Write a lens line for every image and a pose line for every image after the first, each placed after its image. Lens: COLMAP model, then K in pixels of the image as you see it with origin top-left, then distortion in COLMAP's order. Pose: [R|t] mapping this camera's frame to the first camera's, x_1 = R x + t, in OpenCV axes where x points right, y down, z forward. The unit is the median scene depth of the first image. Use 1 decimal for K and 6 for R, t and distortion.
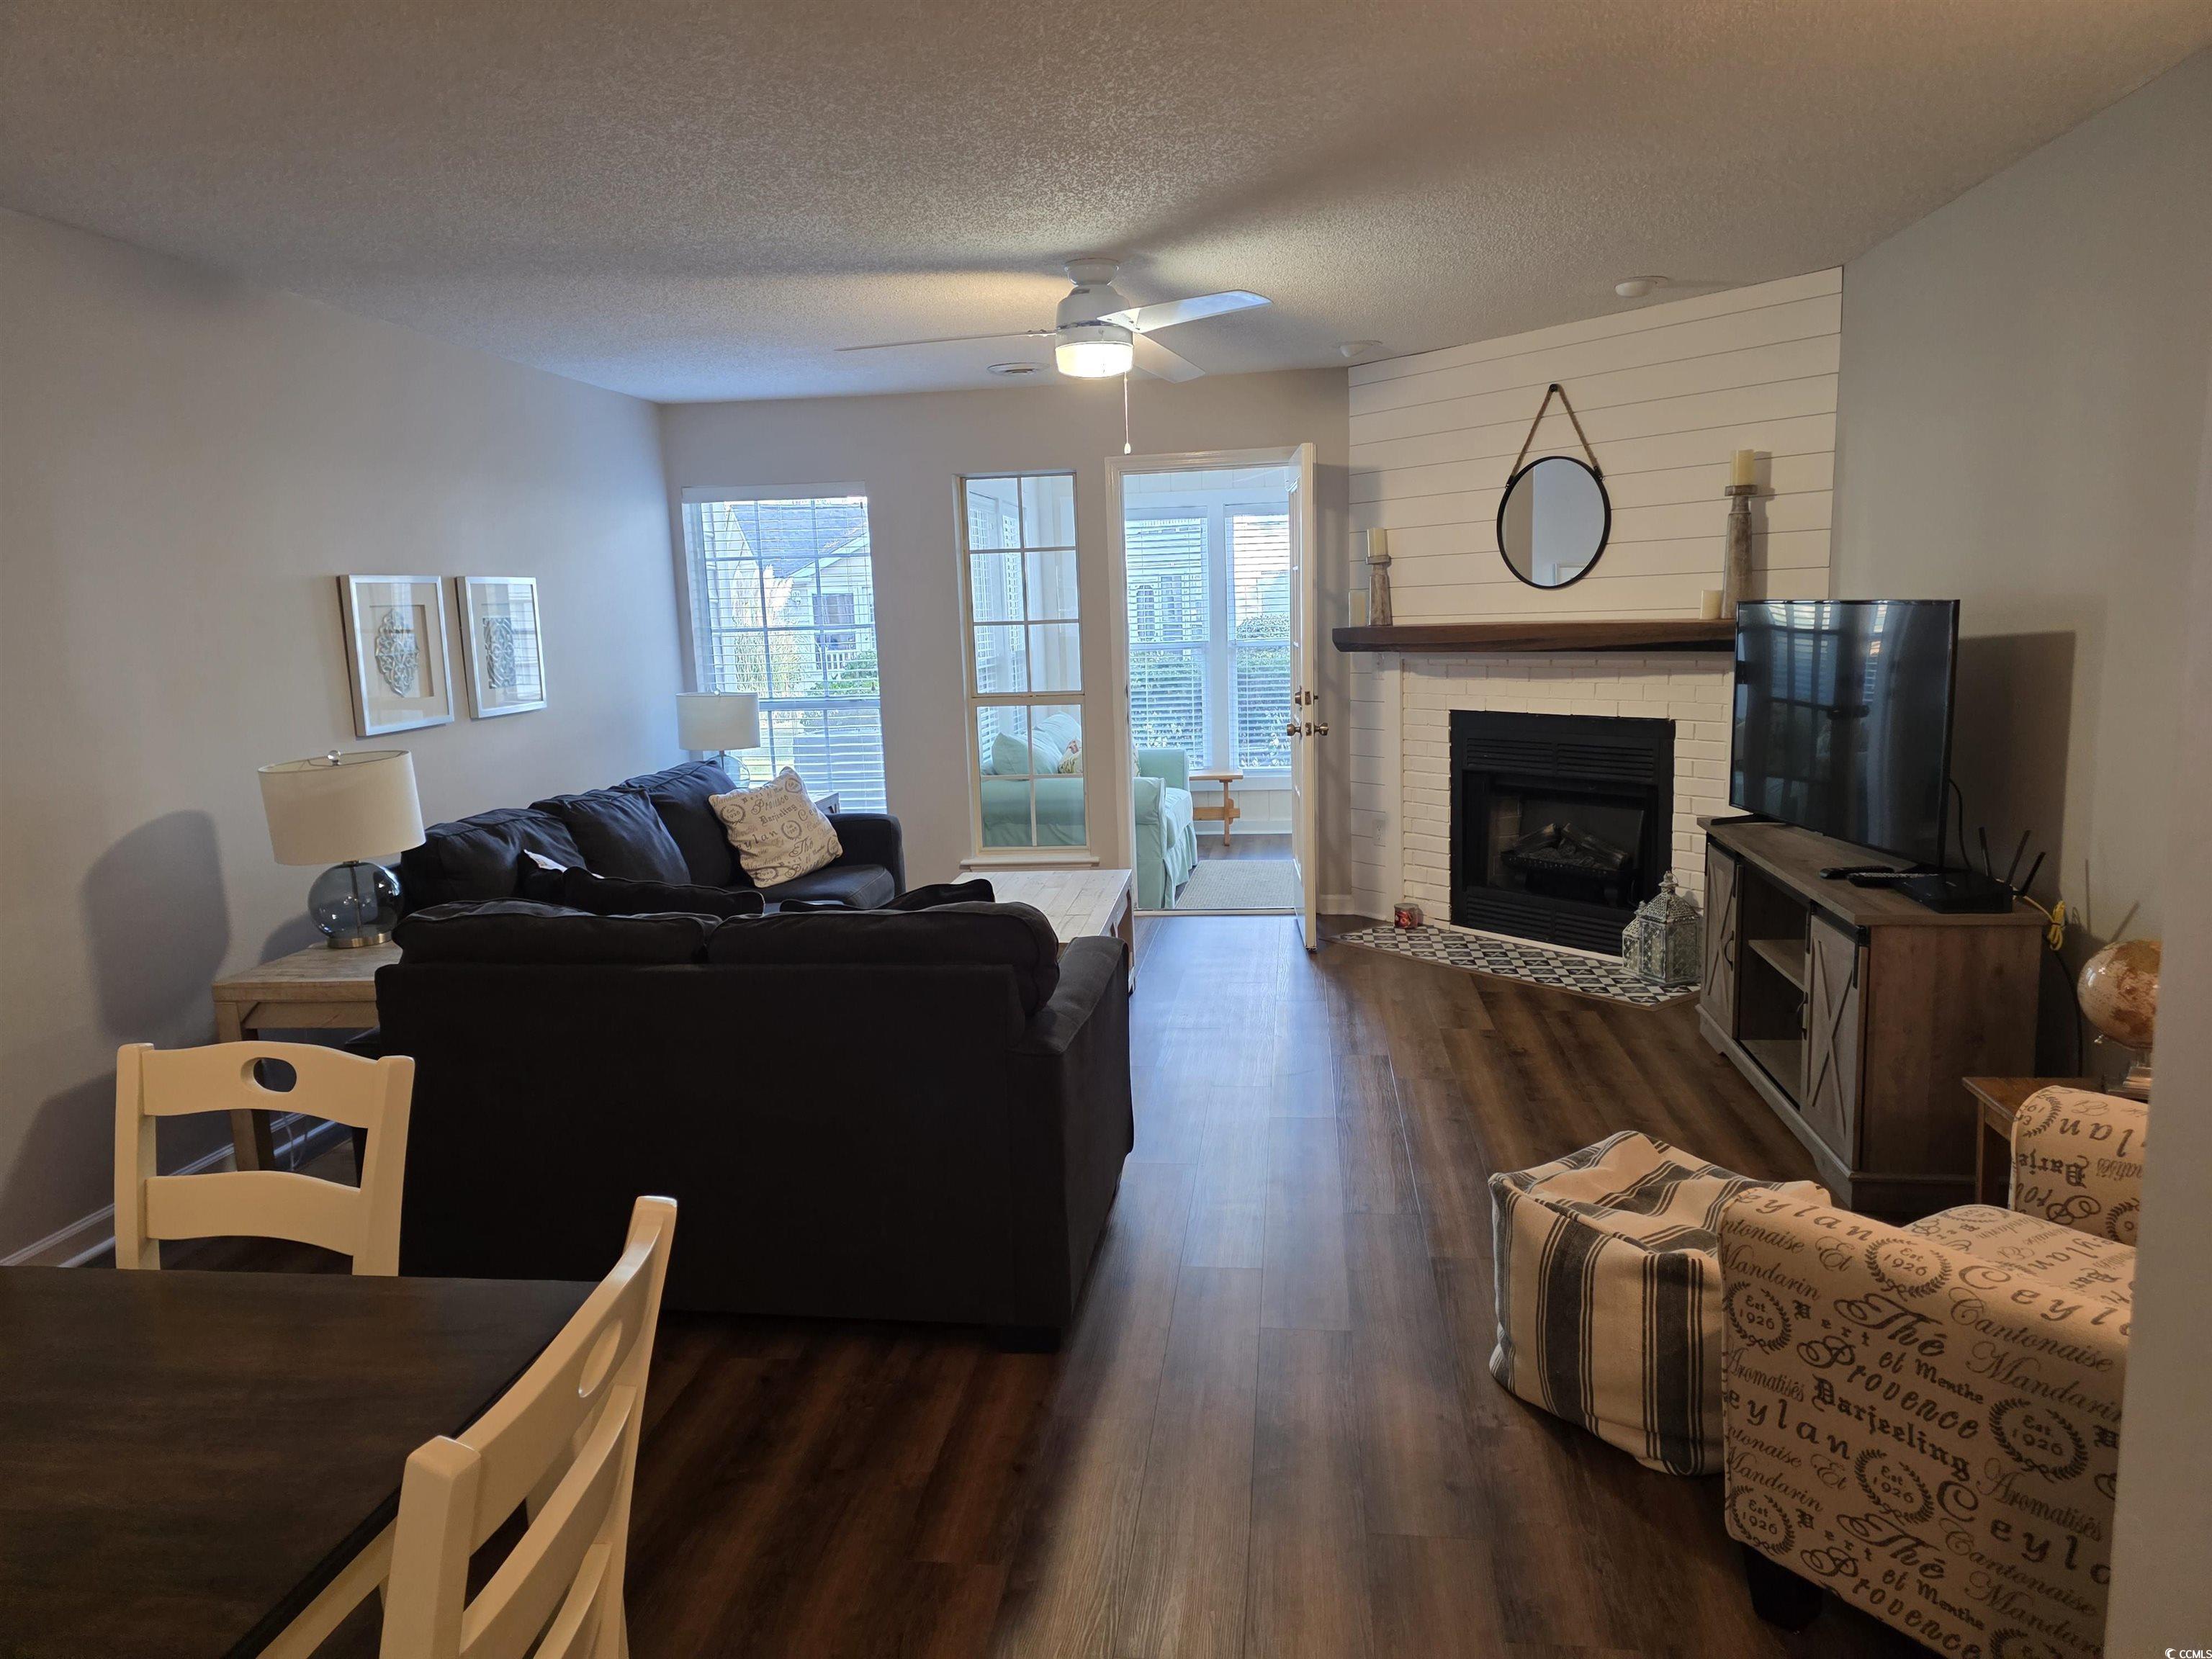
lens RADIAL K [[1493.9, 0, 1106.5], [0, 1493.9, 835.6], [0, 0, 1]] dist [0.081606, -0.080031]
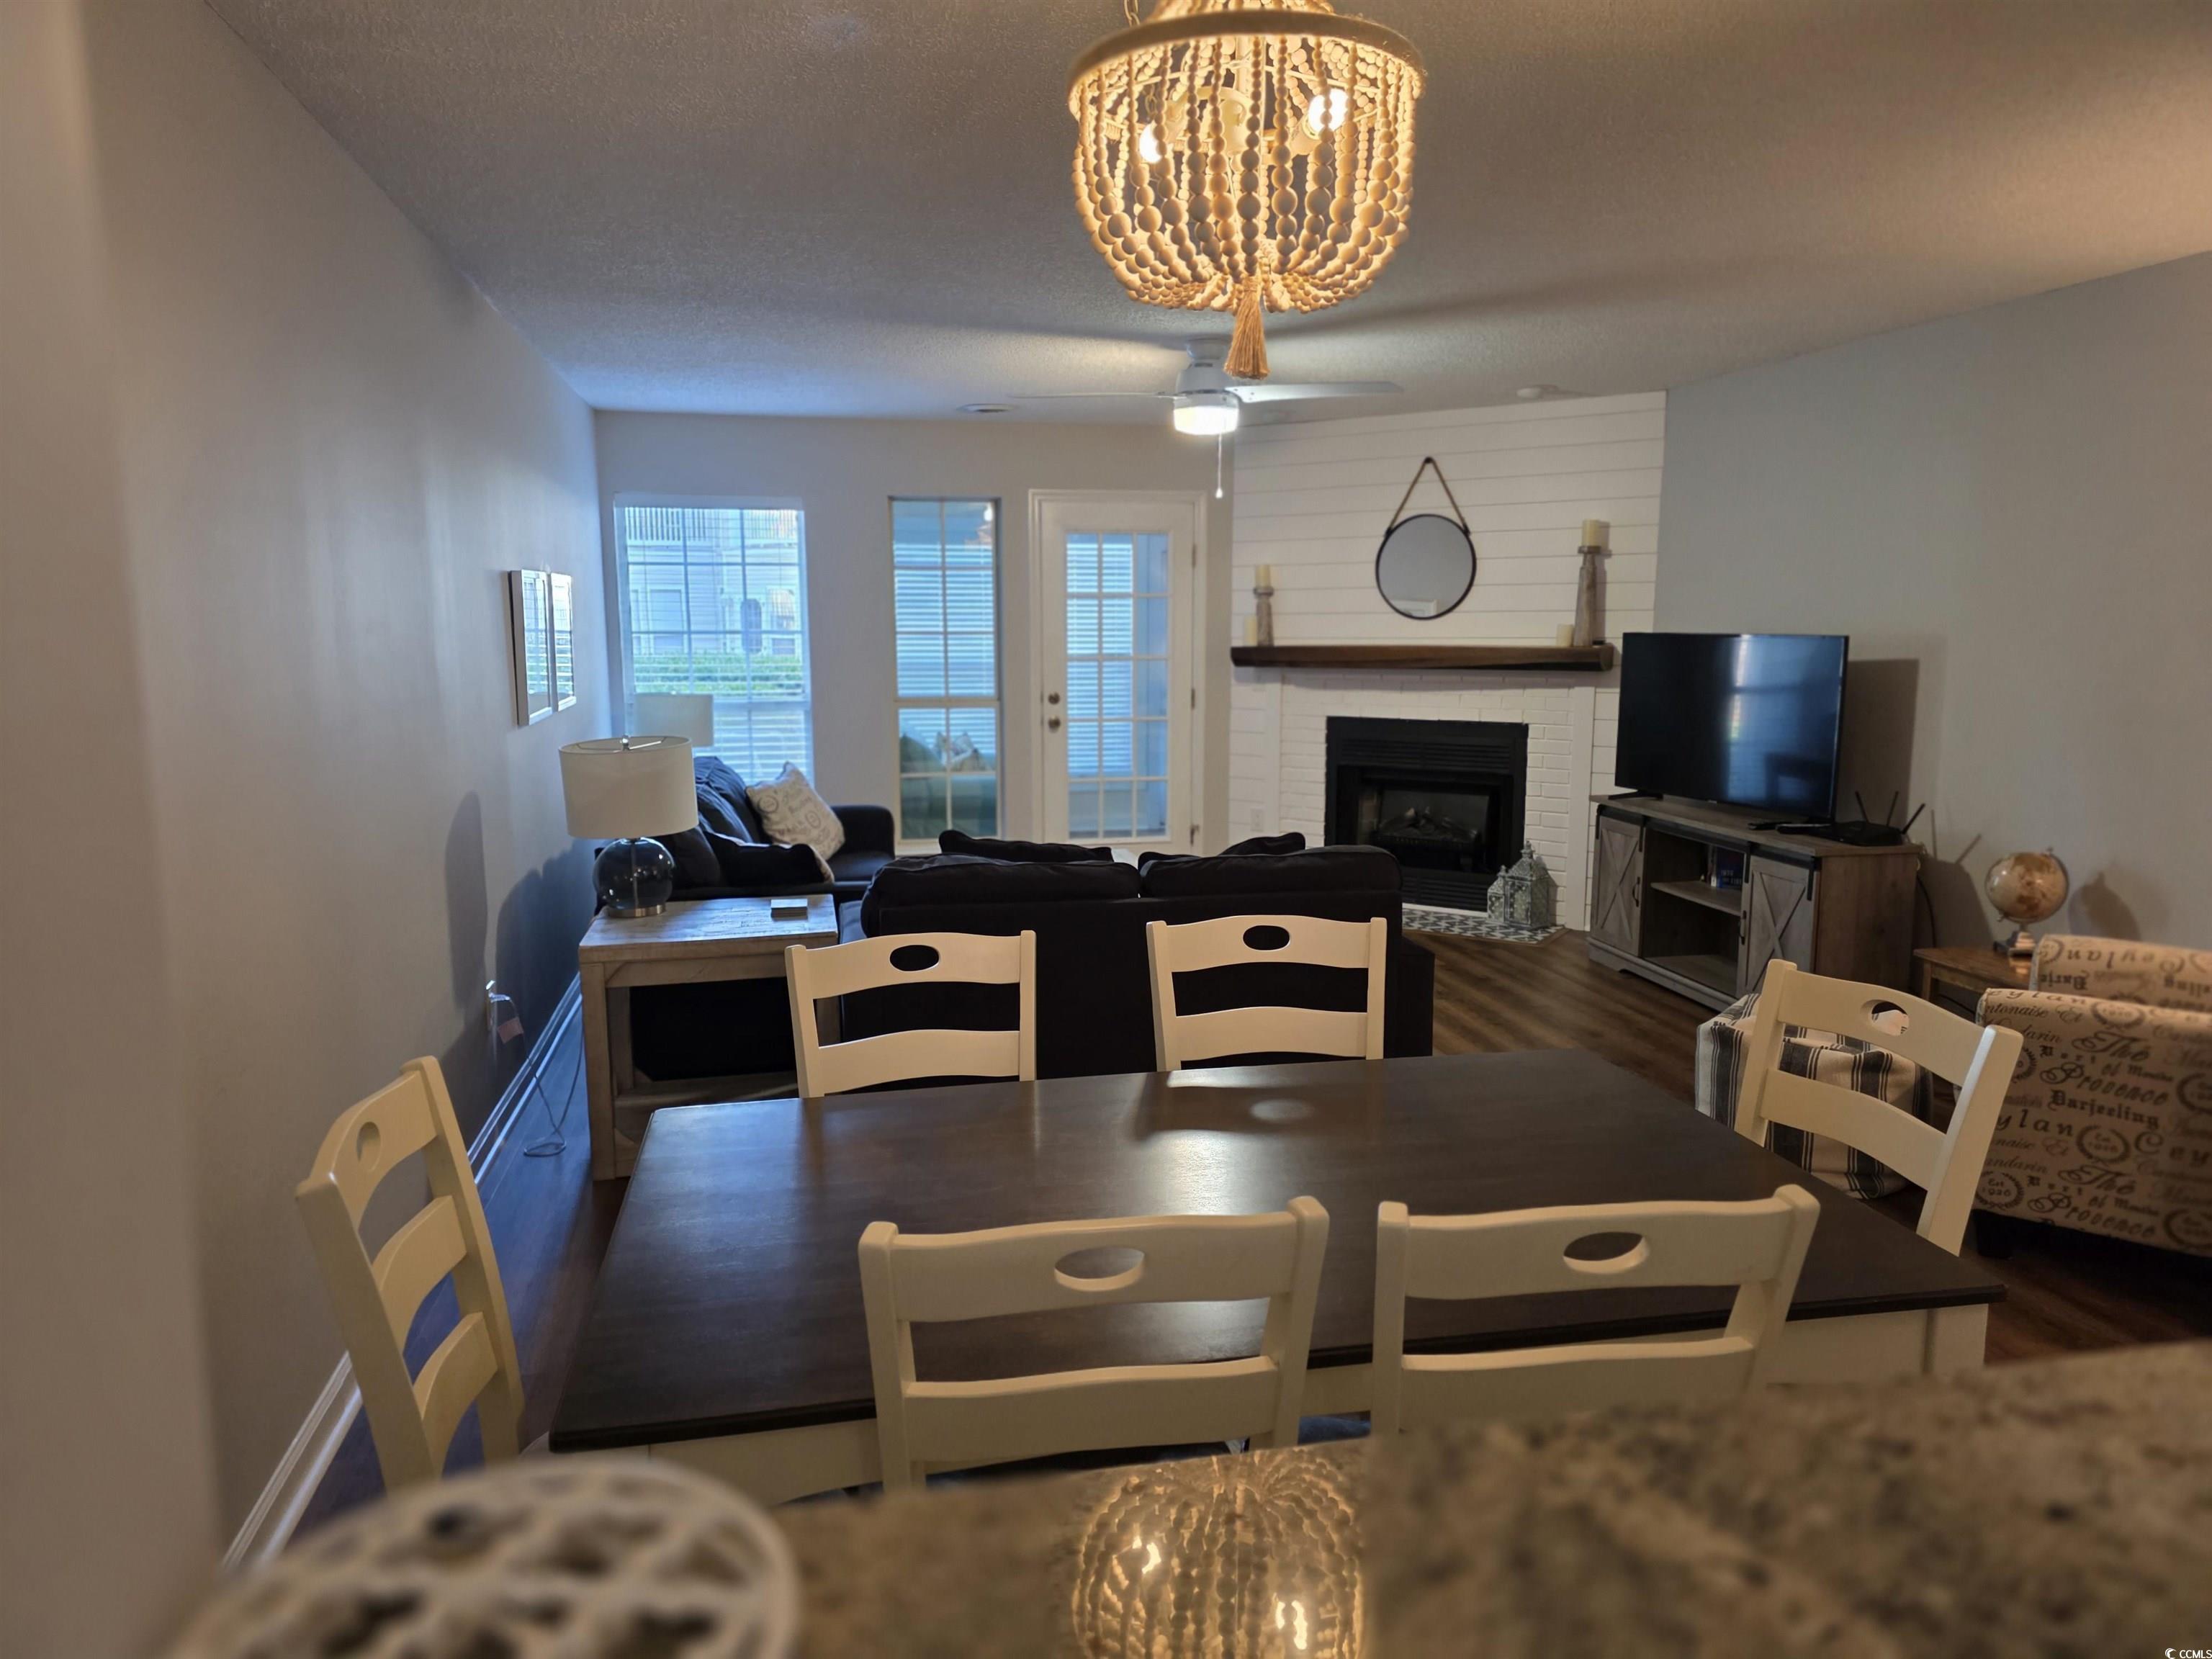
lens RADIAL K [[1493.9, 0, 1106.5], [0, 1493.9, 835.6], [0, 0, 1]] dist [0.081606, -0.080031]
pose [[0.942859, -0.016299, 0.332793, -0.467239], [0.020970, 0.999726, -0.010447, 0.029555], [-0.332531, 0.016829, 0.942942, -0.108709]]
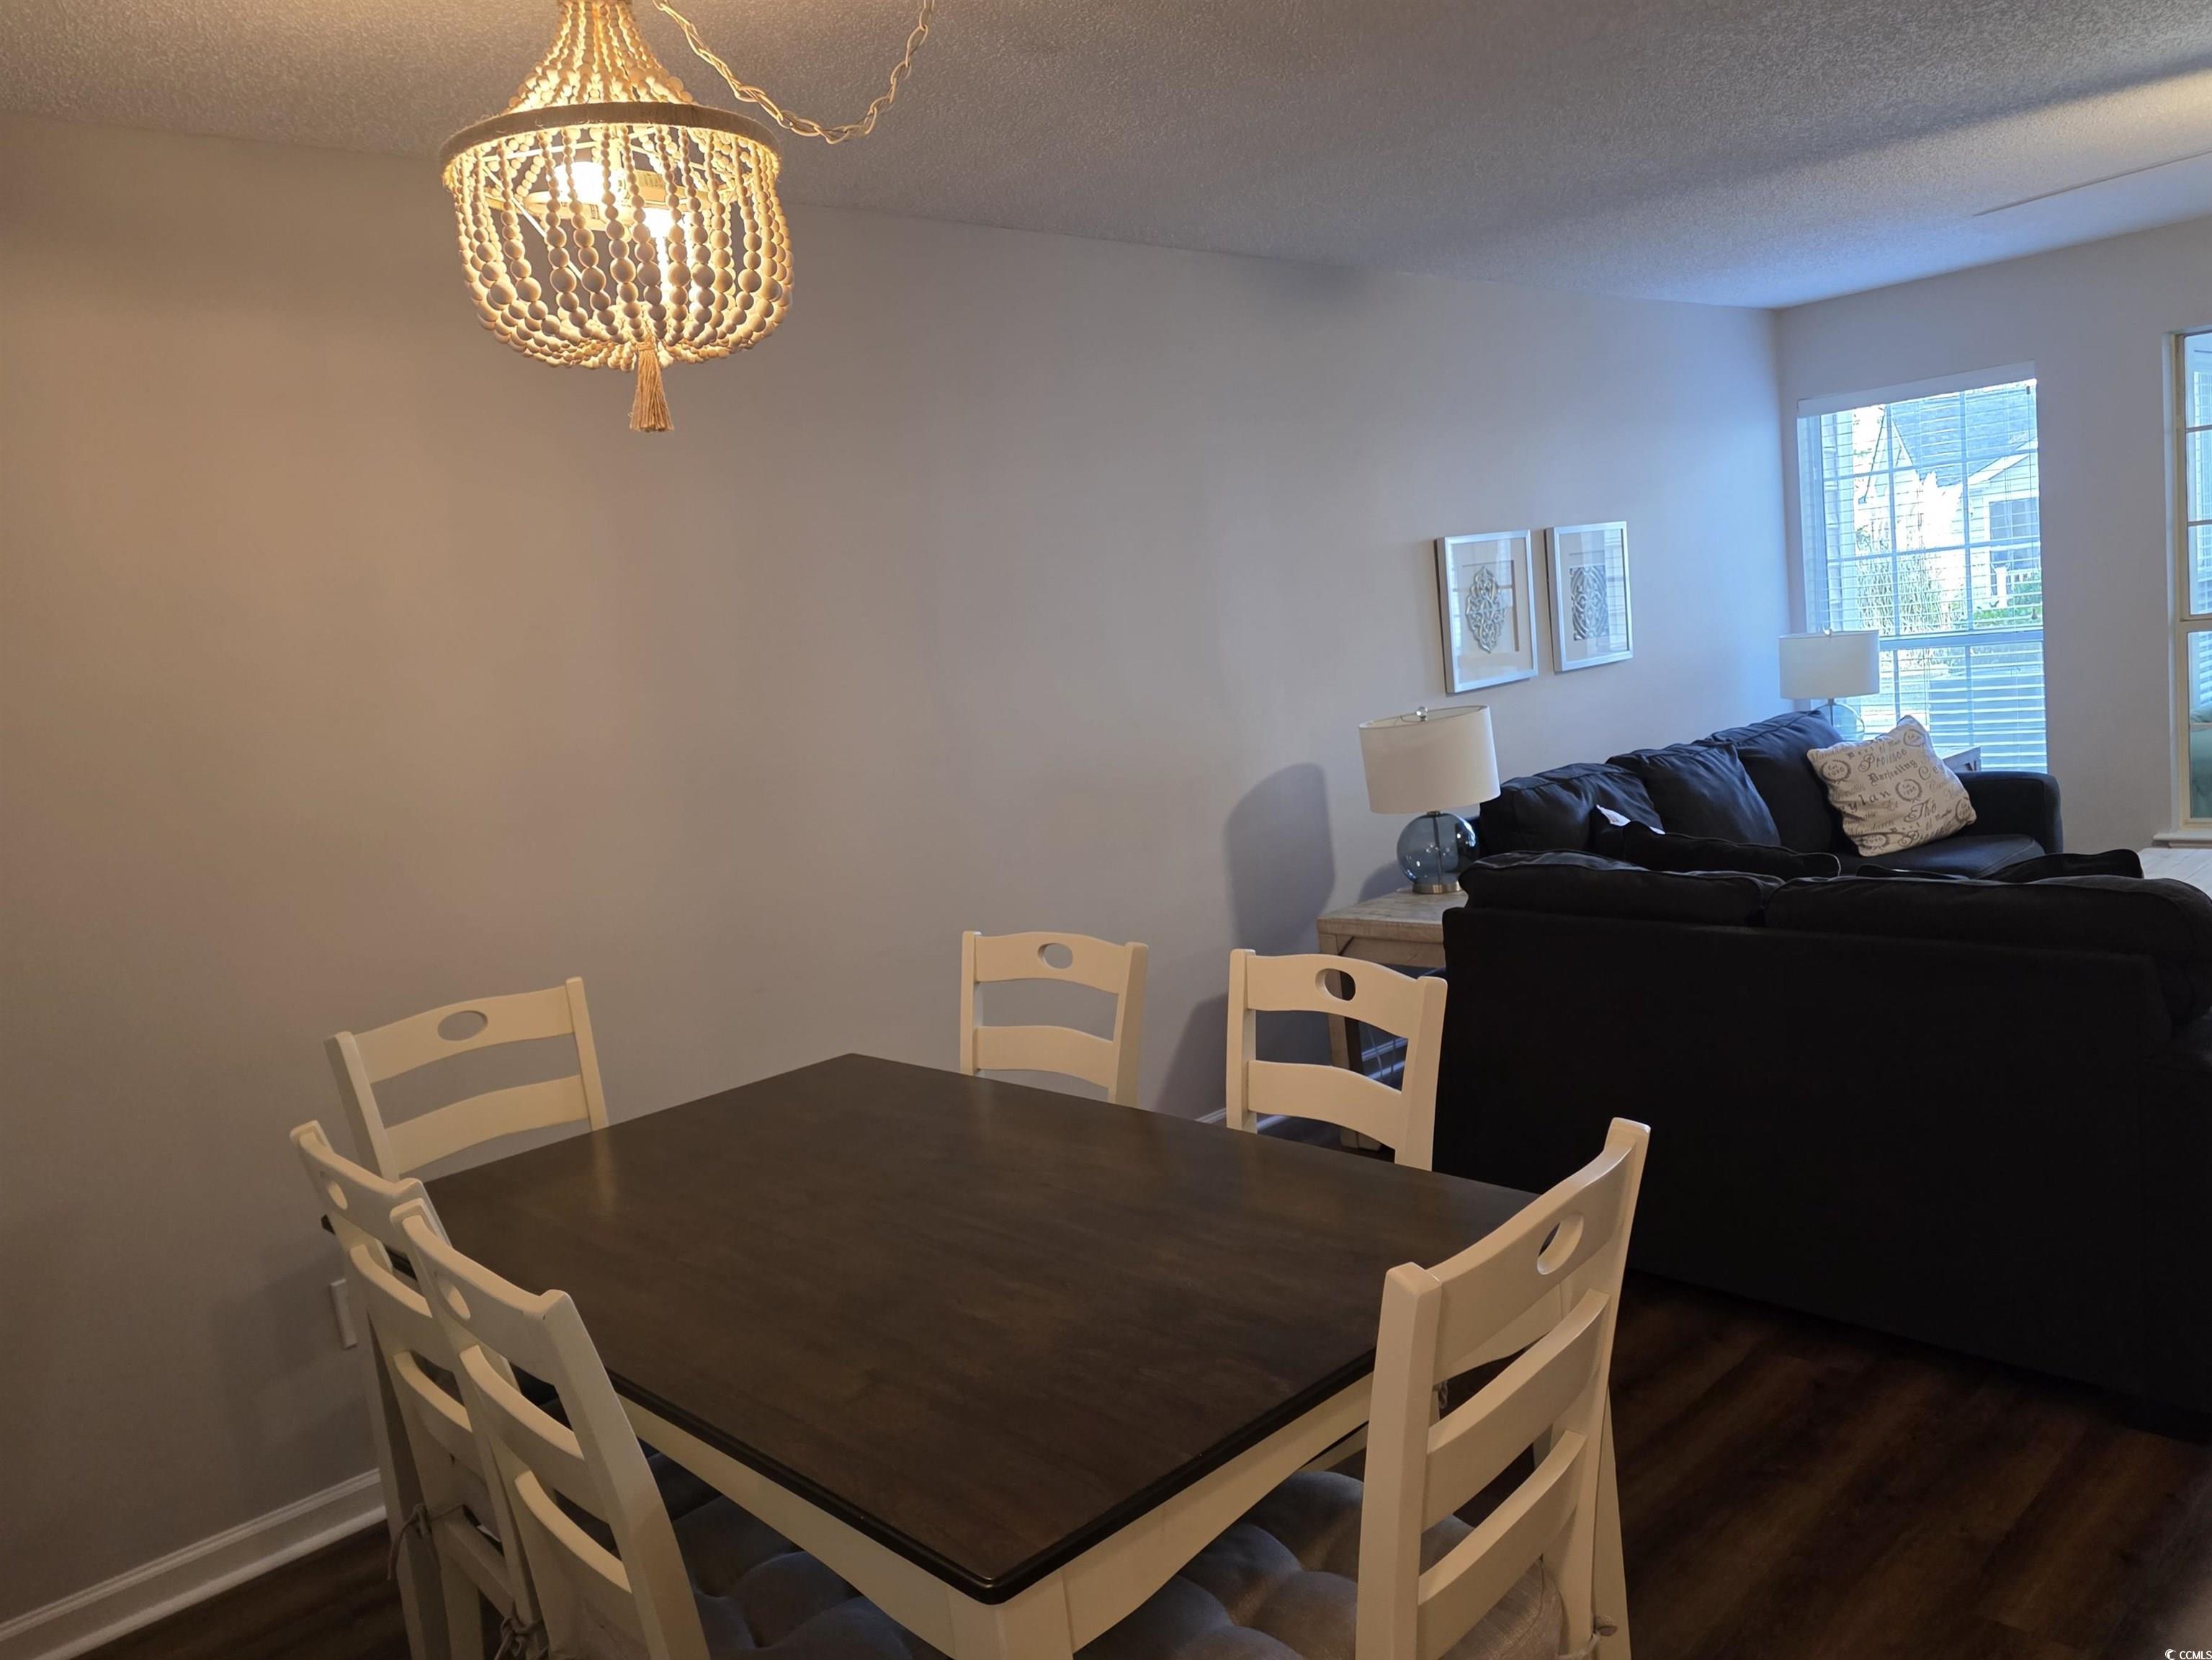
lens RADIAL K [[1632.3, 0, 1102.4], [0, 1632.3, 850.7], [0, 0, 1]] dist [0.122677, -0.107221]
pose [[0.780176, 0.040690, -0.624236, 0.031654], [-0.020808, 0.999018, 0.039115, 0.003669], [0.625214, -0.017527, 0.780256, -0.031575]]
